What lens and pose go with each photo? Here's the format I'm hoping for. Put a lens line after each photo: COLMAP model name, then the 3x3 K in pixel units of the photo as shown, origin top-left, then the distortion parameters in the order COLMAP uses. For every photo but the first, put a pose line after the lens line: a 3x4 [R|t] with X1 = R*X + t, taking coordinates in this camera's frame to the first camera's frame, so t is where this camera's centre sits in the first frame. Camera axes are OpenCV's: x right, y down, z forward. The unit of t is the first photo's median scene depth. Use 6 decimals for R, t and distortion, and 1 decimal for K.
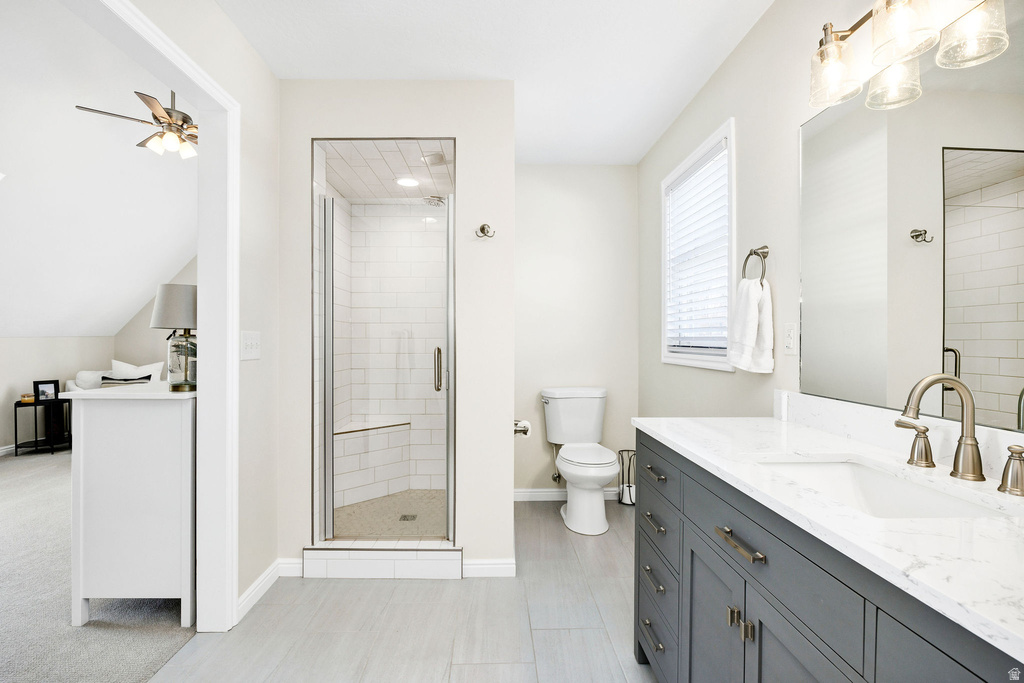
lens RADIAL K [[471.7, 0, 505.5], [0, 471.7, 342.7], [0, 0, 1]] dist [-0.010266, -0.000032]
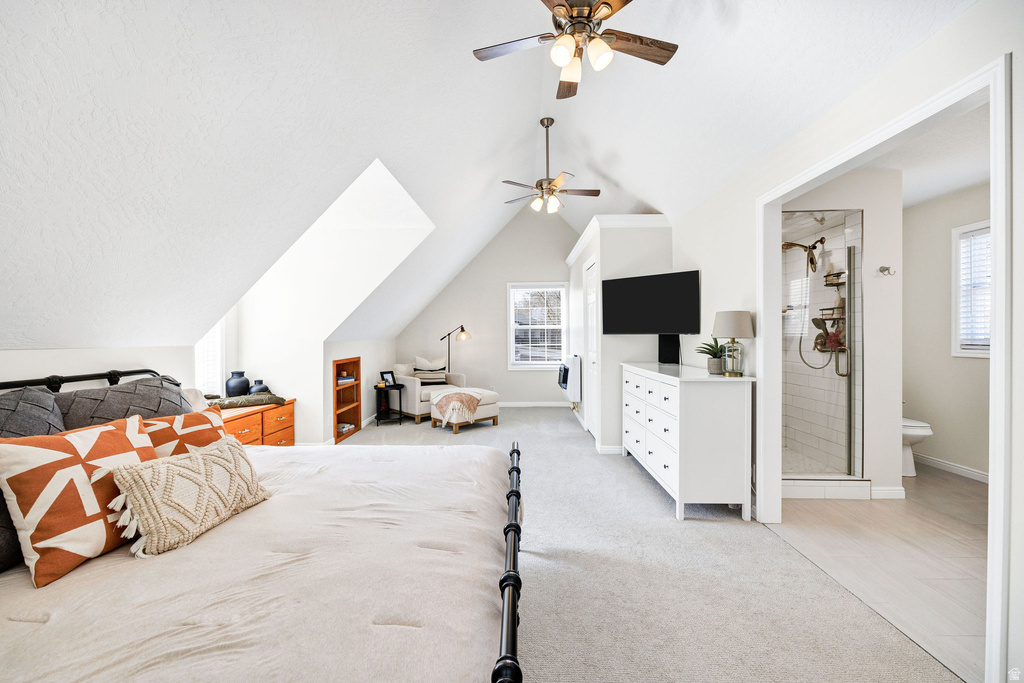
lens RADIAL K [[417.6, 0, 507.4], [0, 417.6, 339.2], [0, 0, 1]] dist [-0.004663, -0.000197]
pose [[0.998325, -0.007015, -0.057423, -0.769884], [0.007317, 0.999960, 0.005047, -0.021851], [0.057386, -0.005458, 0.998337, -0.267305]]
